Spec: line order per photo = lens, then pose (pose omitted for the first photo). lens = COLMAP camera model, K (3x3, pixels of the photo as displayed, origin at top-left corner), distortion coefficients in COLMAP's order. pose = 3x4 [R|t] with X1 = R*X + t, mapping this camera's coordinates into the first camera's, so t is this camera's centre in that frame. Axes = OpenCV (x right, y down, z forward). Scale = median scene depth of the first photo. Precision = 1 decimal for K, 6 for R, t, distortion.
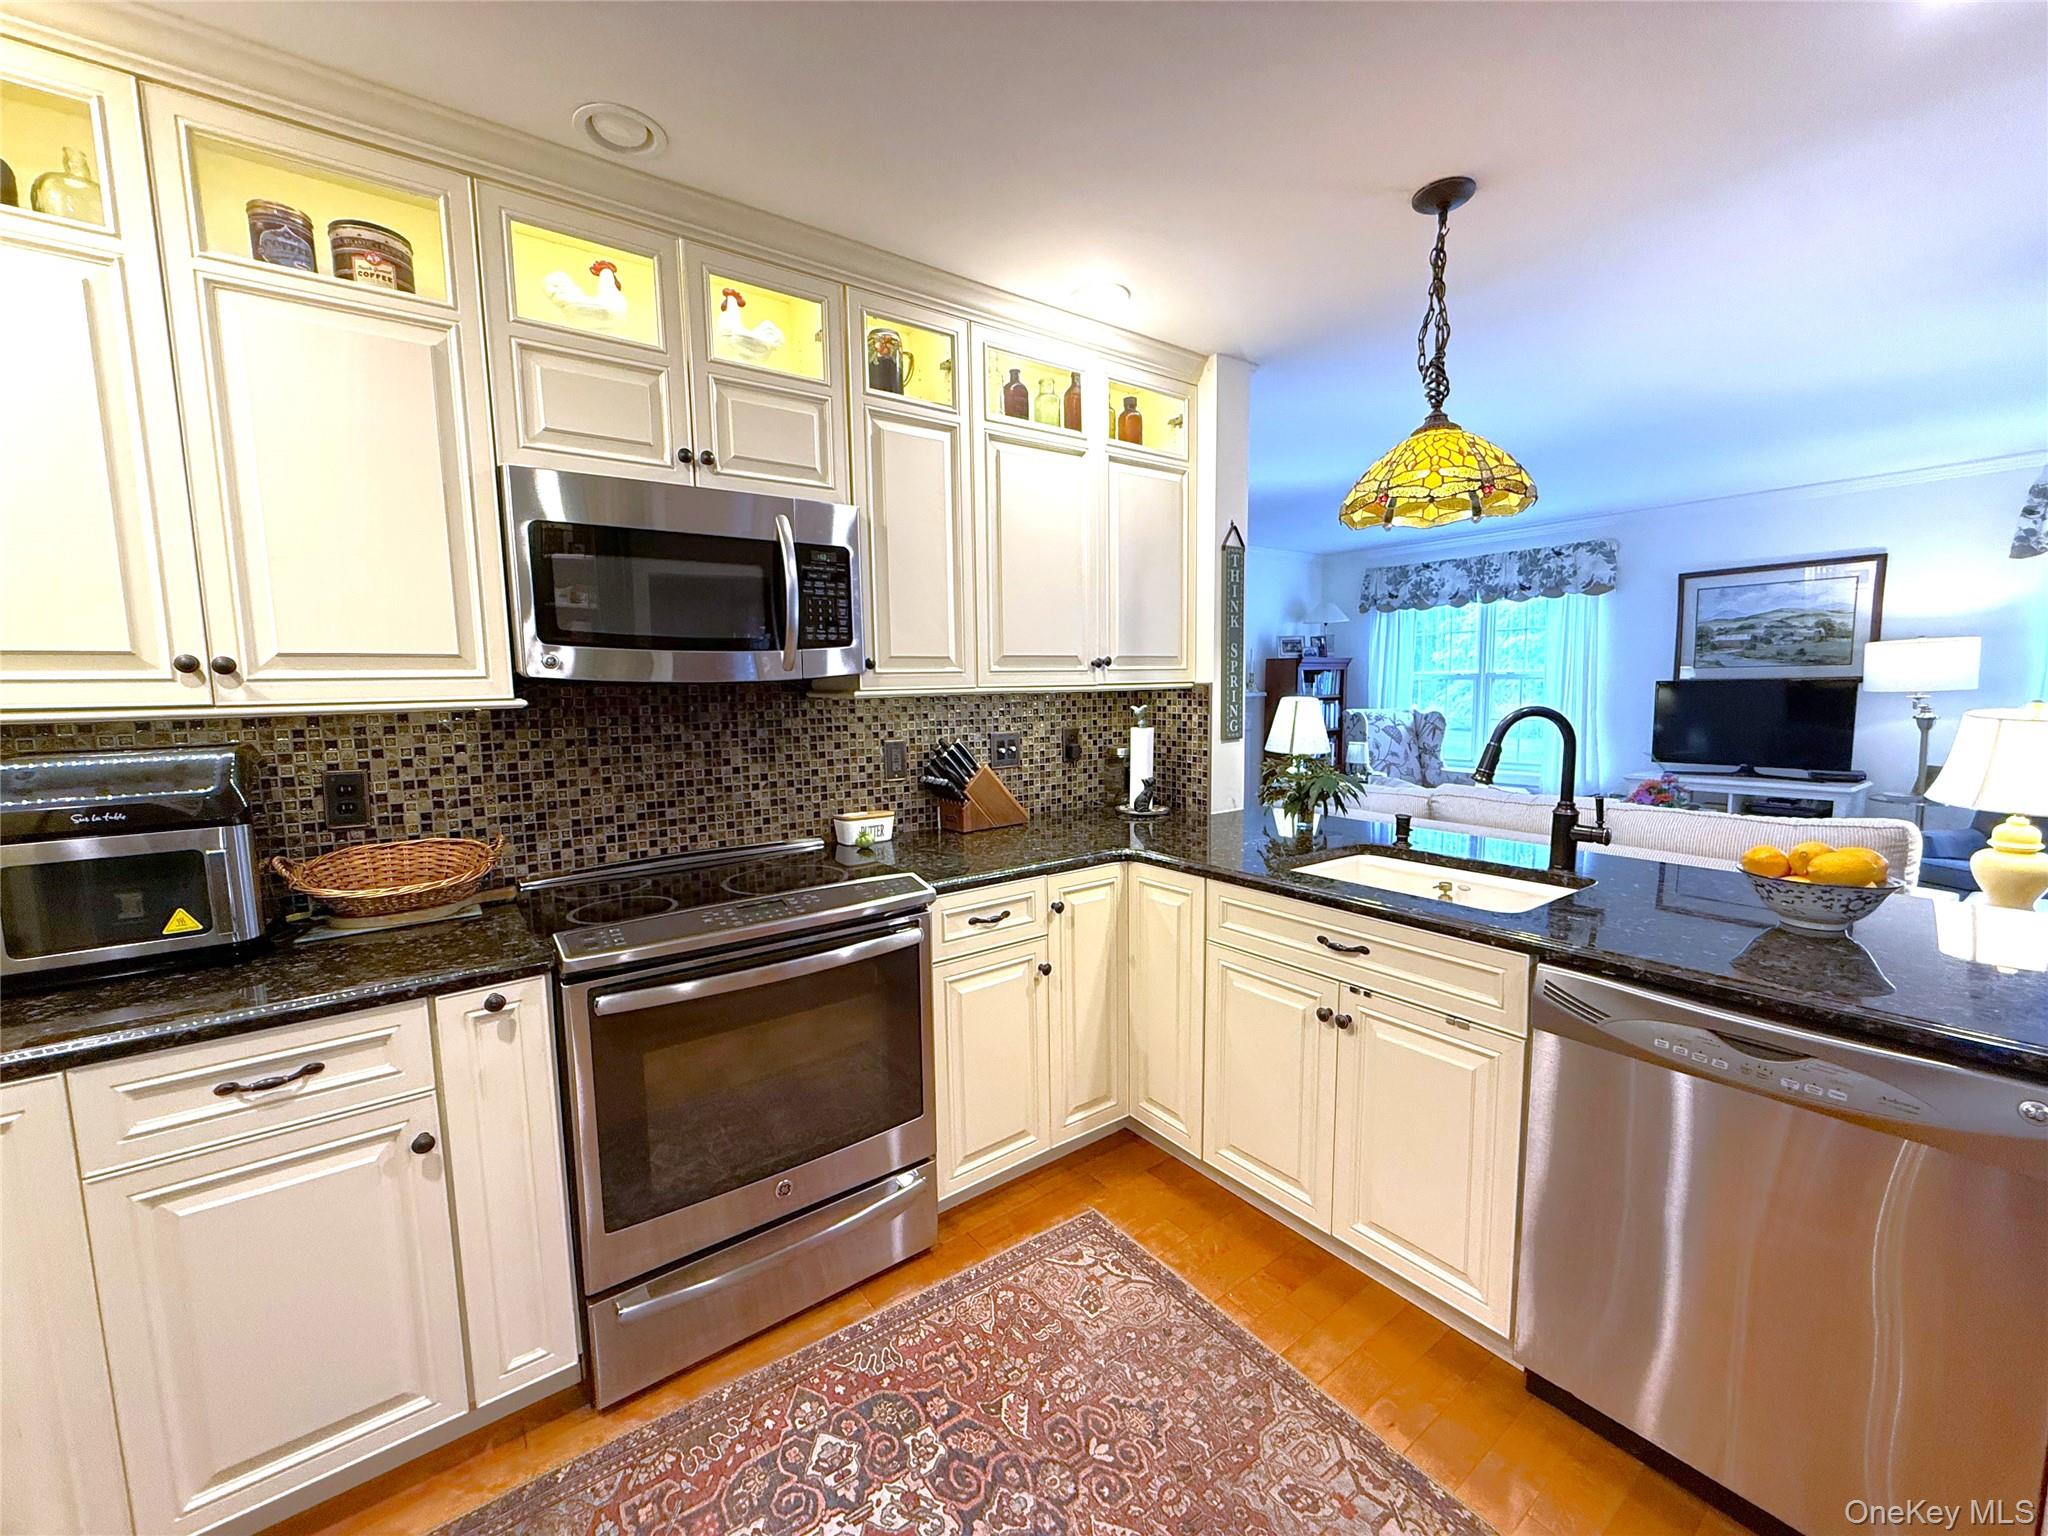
lens RADIAL K [[820.9, 0, 1021.7], [0, 820.9, 769.0], [0, 0, 1]] dist [-0.000320, 0.000237]
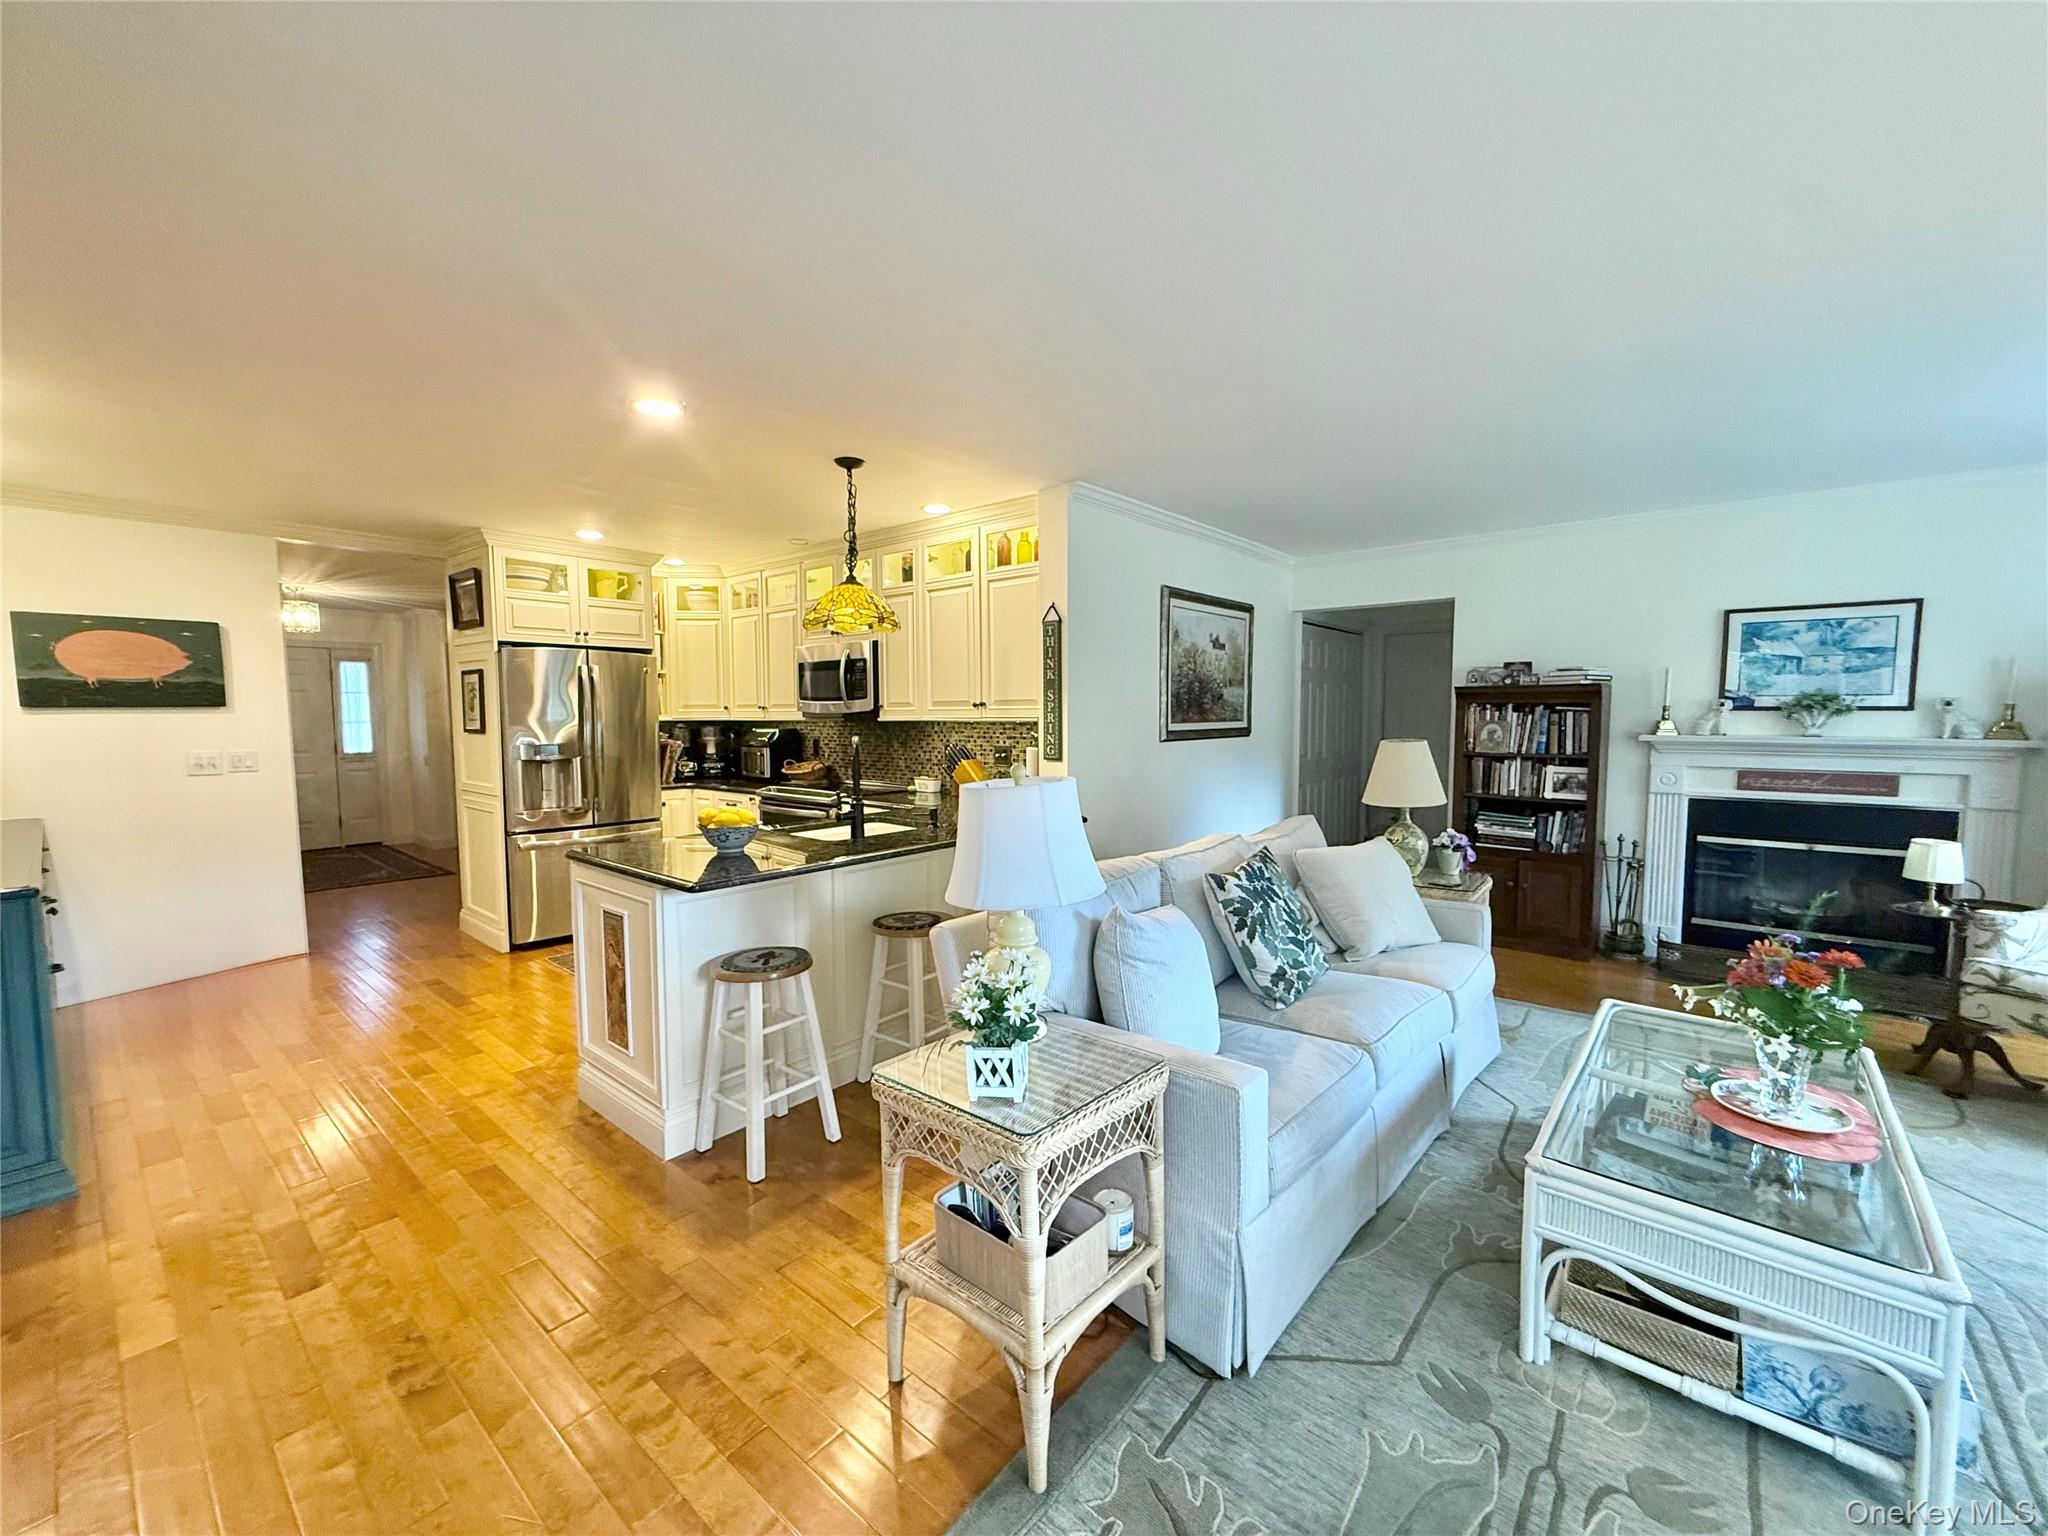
lens RADIAL K [[820.9, 0, 1021.7], [0, 820.9, 769.0], [0, 0, 1]] dist [-0.000320, 0.000237]
pose [[0.225327, 0.082407, -0.970792, 2.049927], [-0.104206, 0.992739, 0.060083, -0.126956], [0.968694, 0.087624, 0.232278, 0.828298]]
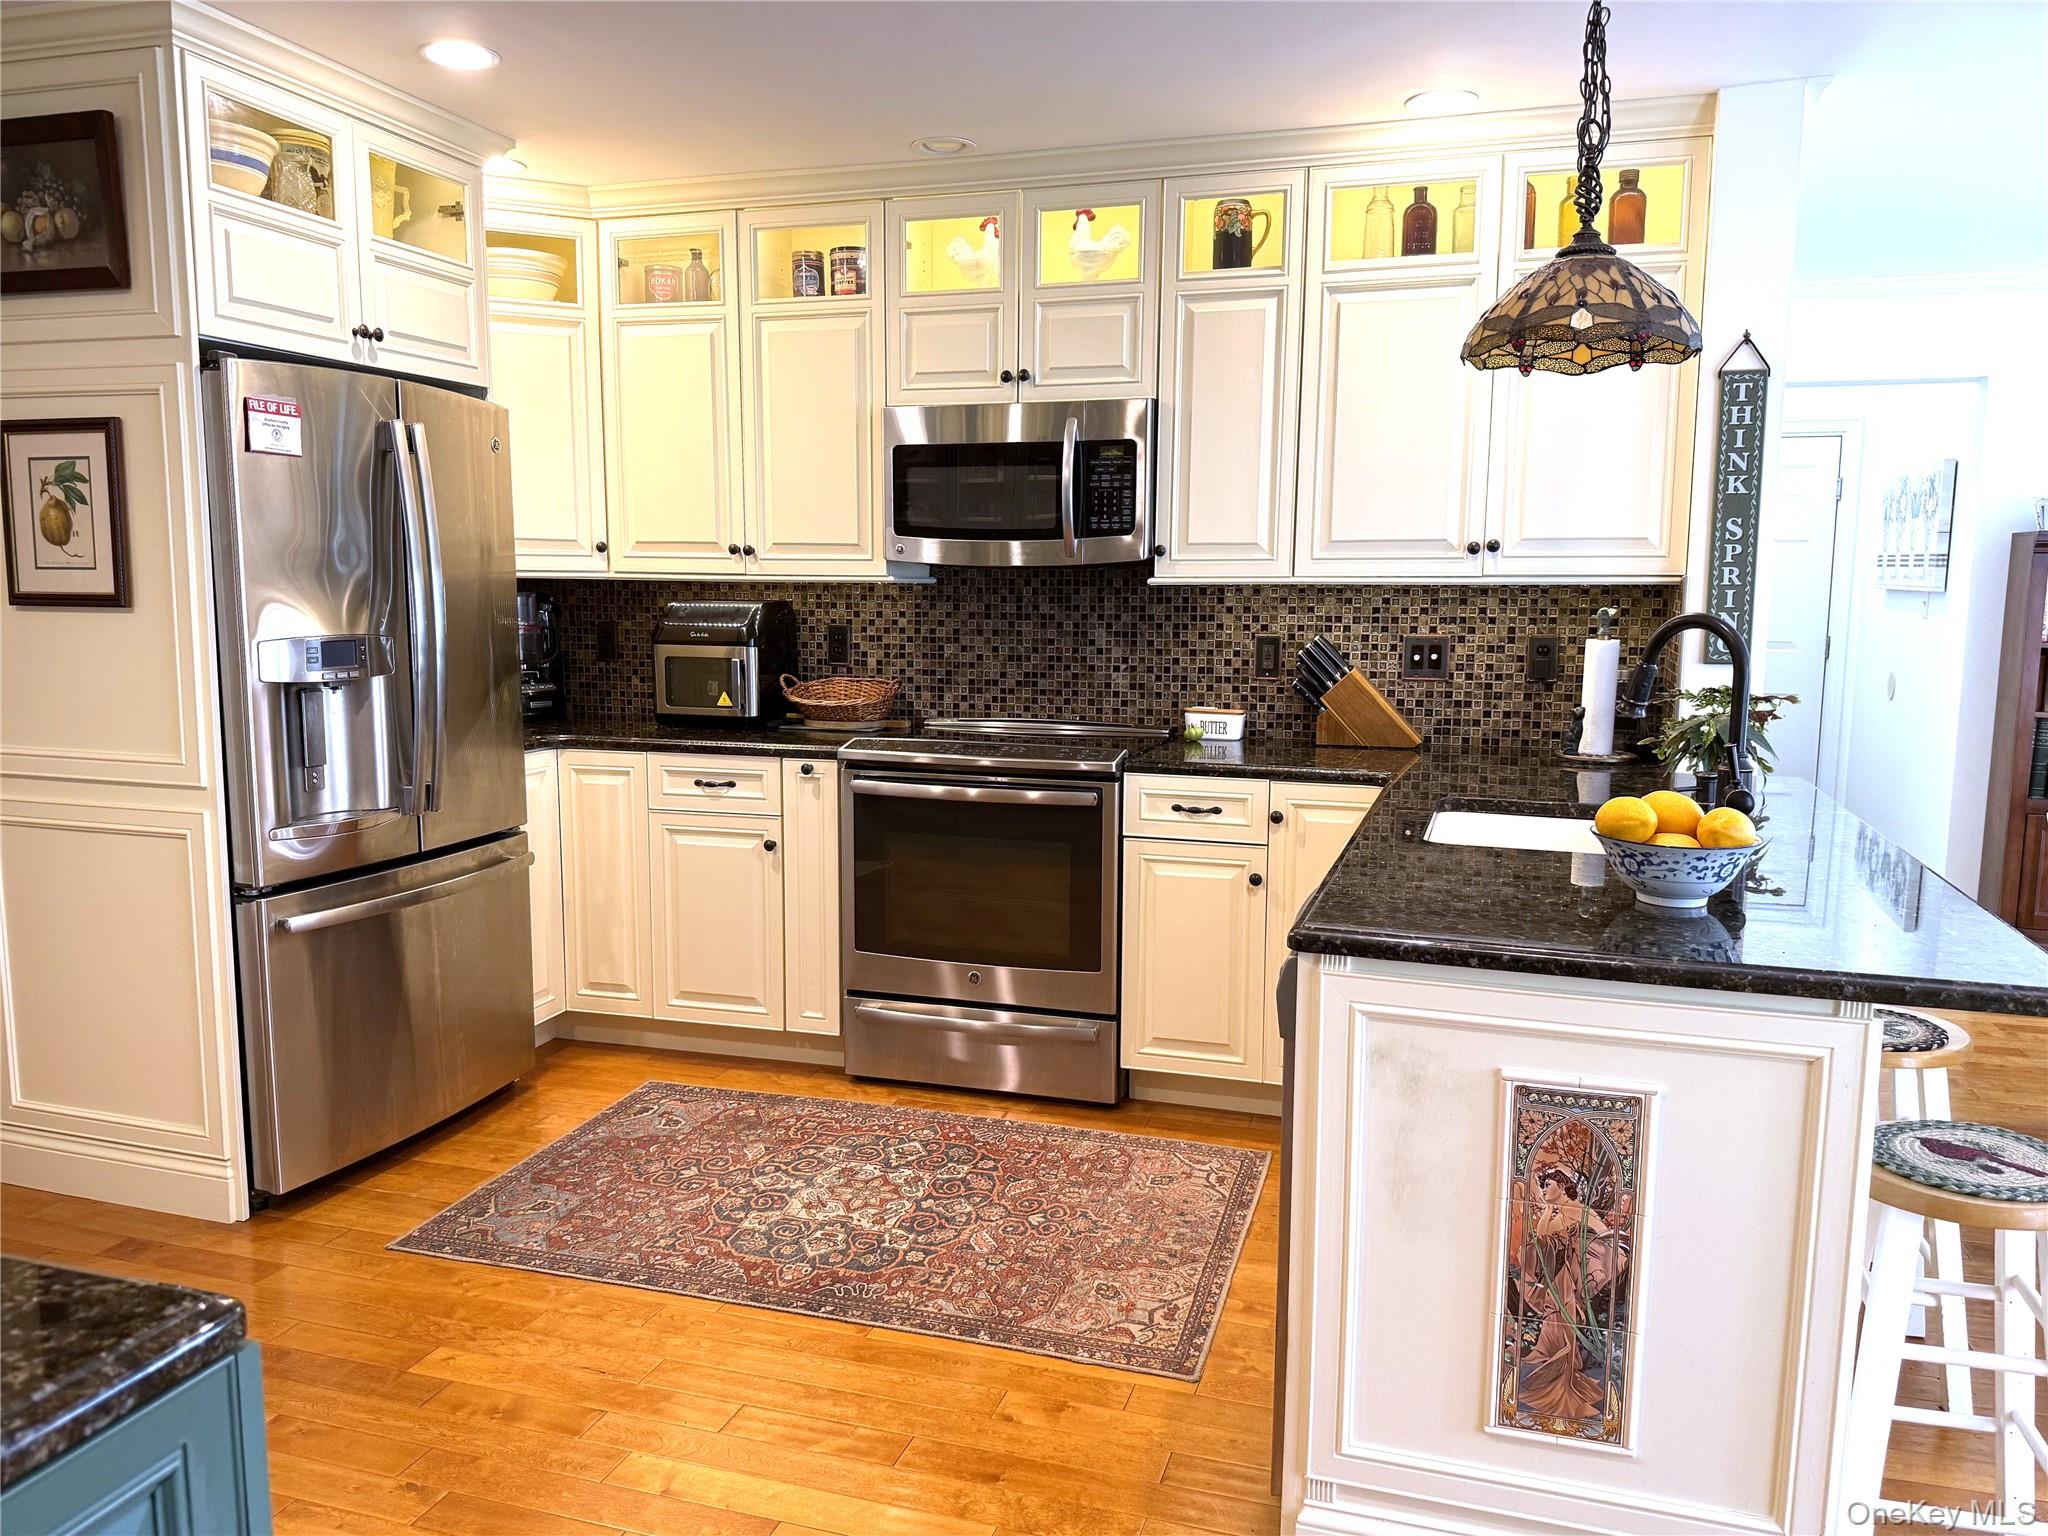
lens RADIAL K [[1499.9, 0, 1019.2], [0, 1499.9, 779.6], [0, 0, 1]] dist [0.180586, -0.348018]
pose [[0.578462, 0.128635, -0.805503, 1.214084], [-0.103178, 0.991095, 0.084178, 0.013641], [0.809158, 0.034416, 0.586583, -0.226112]]
